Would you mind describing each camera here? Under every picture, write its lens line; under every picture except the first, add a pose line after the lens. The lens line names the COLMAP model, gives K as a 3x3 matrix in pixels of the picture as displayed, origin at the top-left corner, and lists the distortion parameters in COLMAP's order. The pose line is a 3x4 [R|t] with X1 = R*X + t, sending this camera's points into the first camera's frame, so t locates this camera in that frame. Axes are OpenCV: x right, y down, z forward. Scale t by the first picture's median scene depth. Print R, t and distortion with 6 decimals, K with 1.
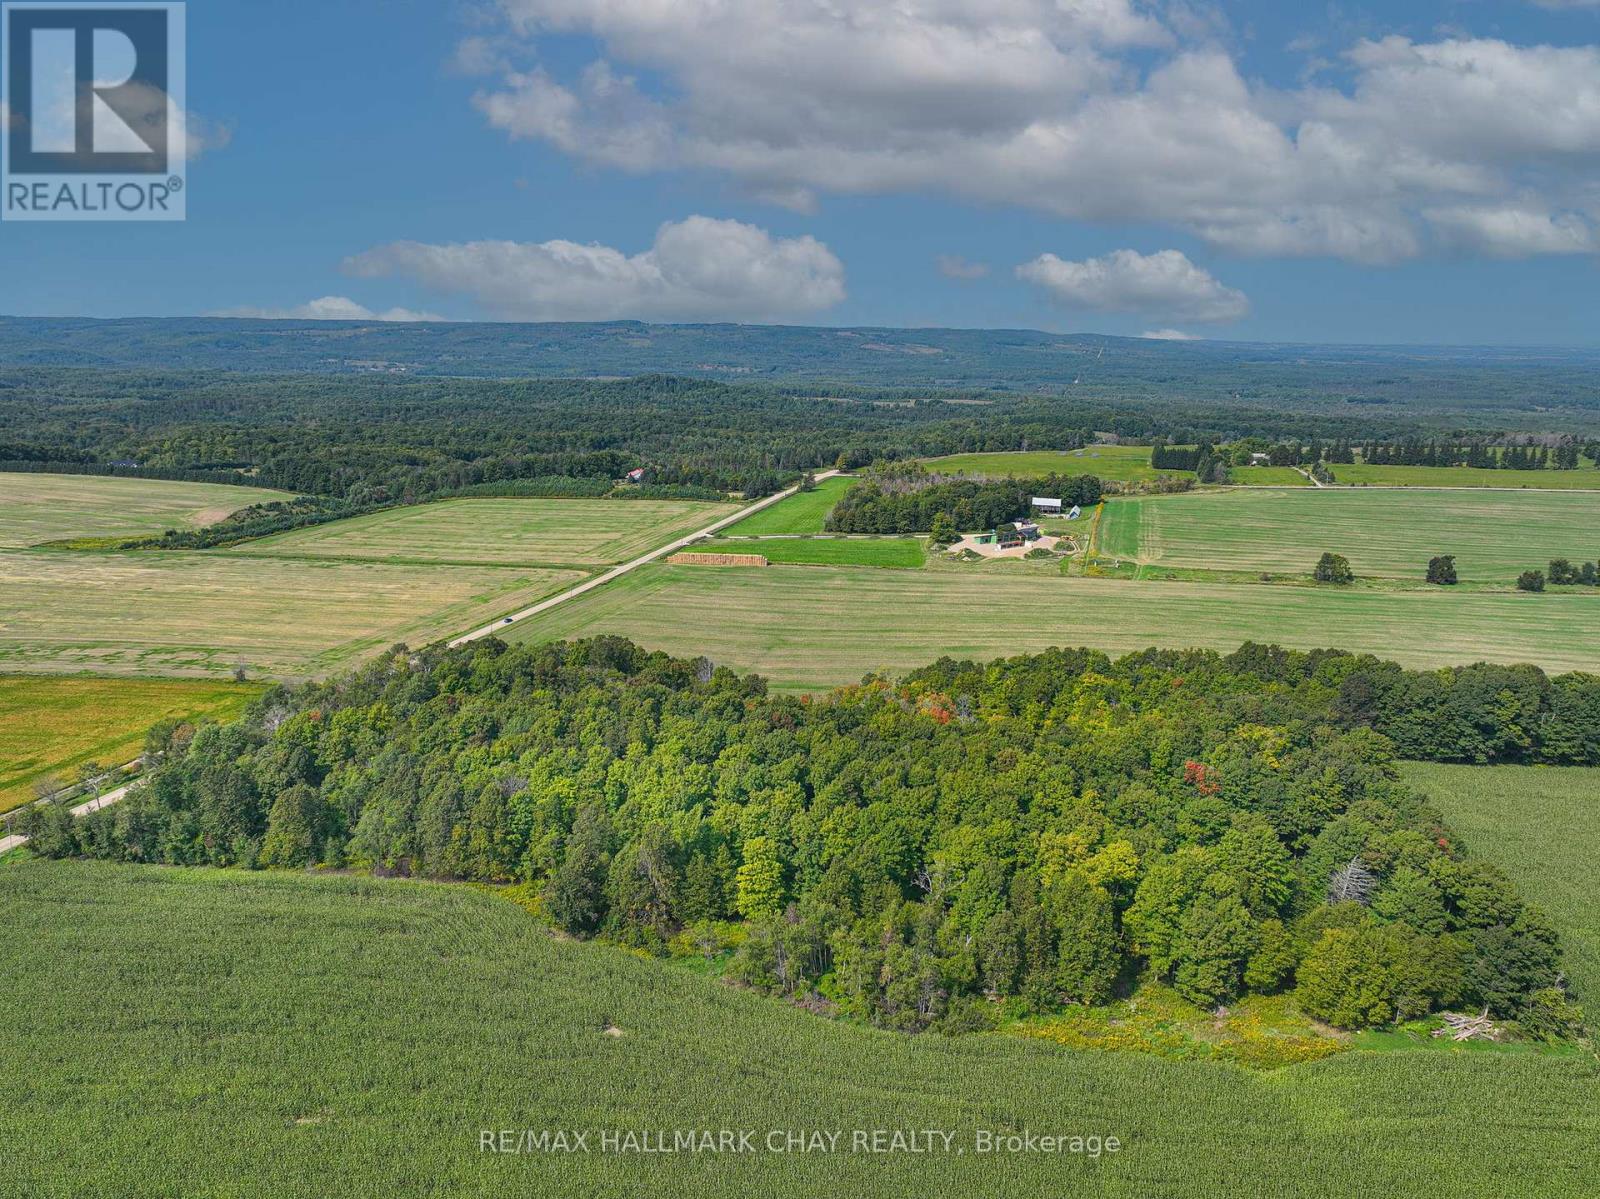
lens RADIAL K [[1156.4, 0, 808.0], [0, 1156.4, 598.6], [0, 0, 1]] dist [0.000017, 0.010097]
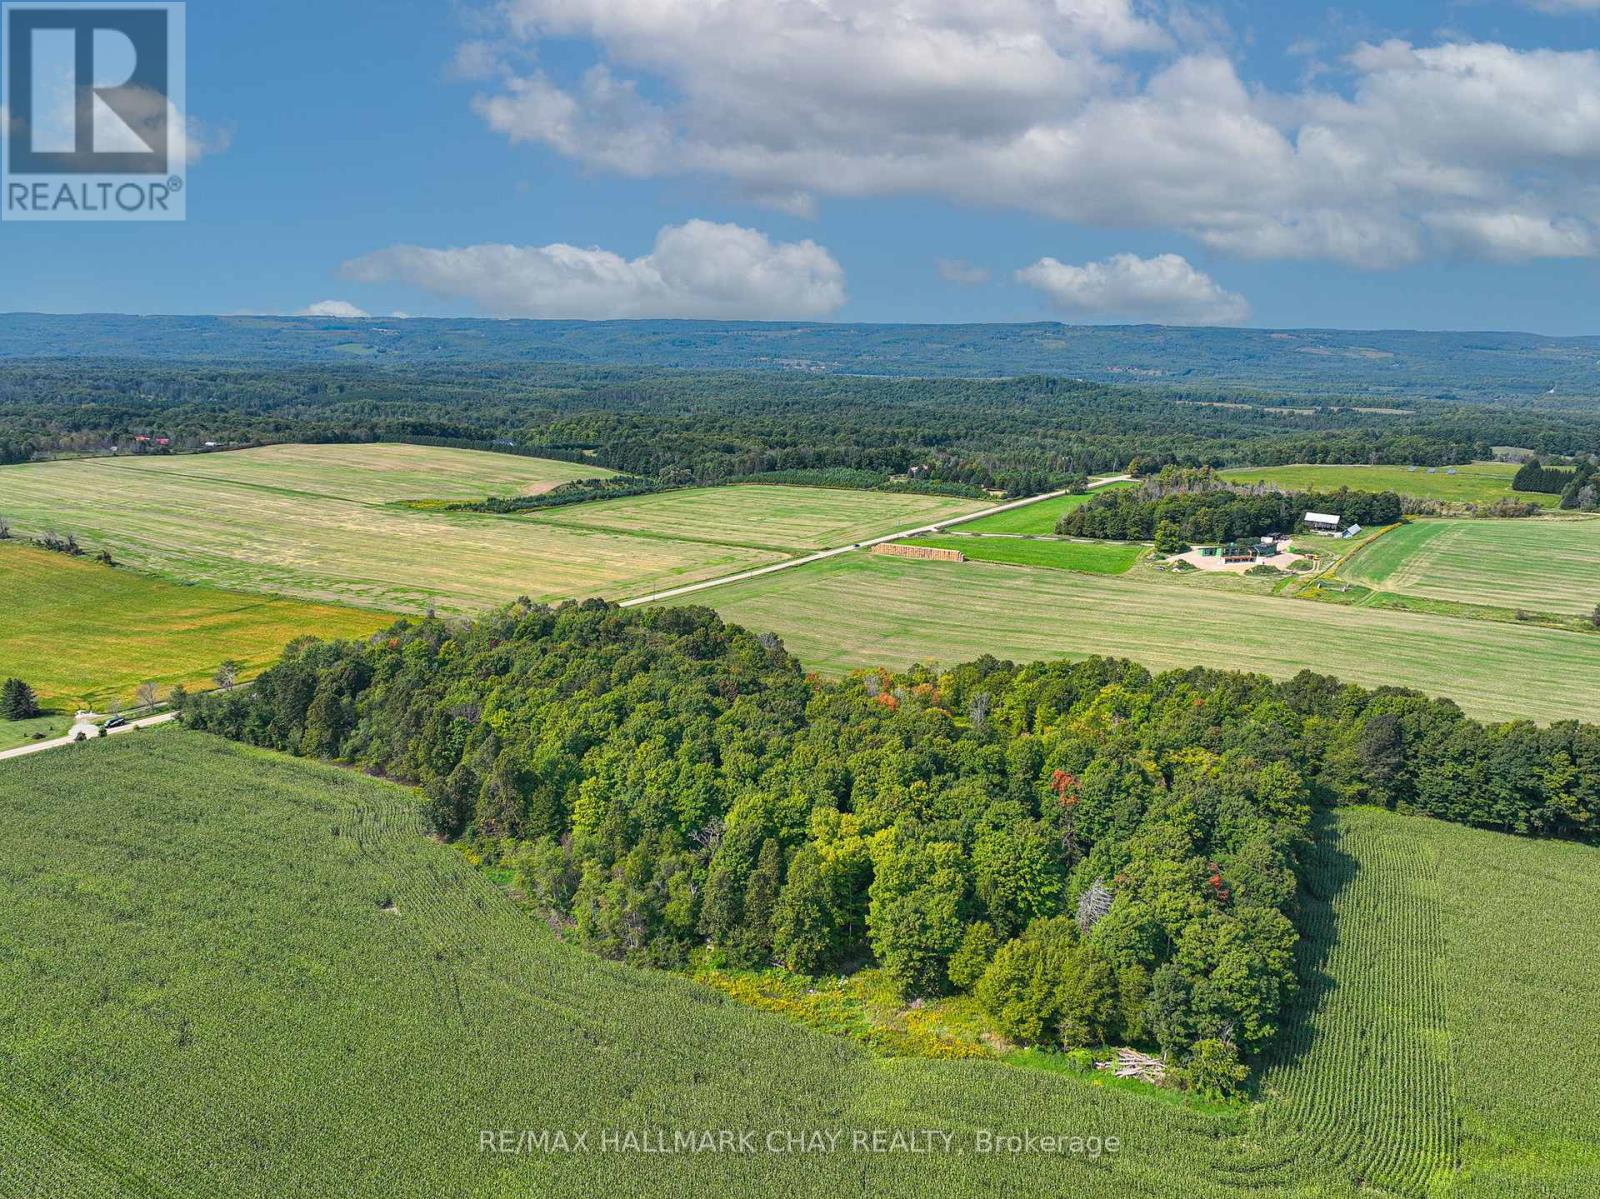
lens RADIAL K [[1156.4, 0, 808.0], [0, 1156.4, 598.6], [0, 0, 1]] dist [0.000017, 0.010097]
pose [[0.933785, 0.082988, -0.348078, 0.160658], [-0.083426, 0.996419, 0.013756, 0.000891], [0.347973, 0.016193, 0.937365, 0.007341]]
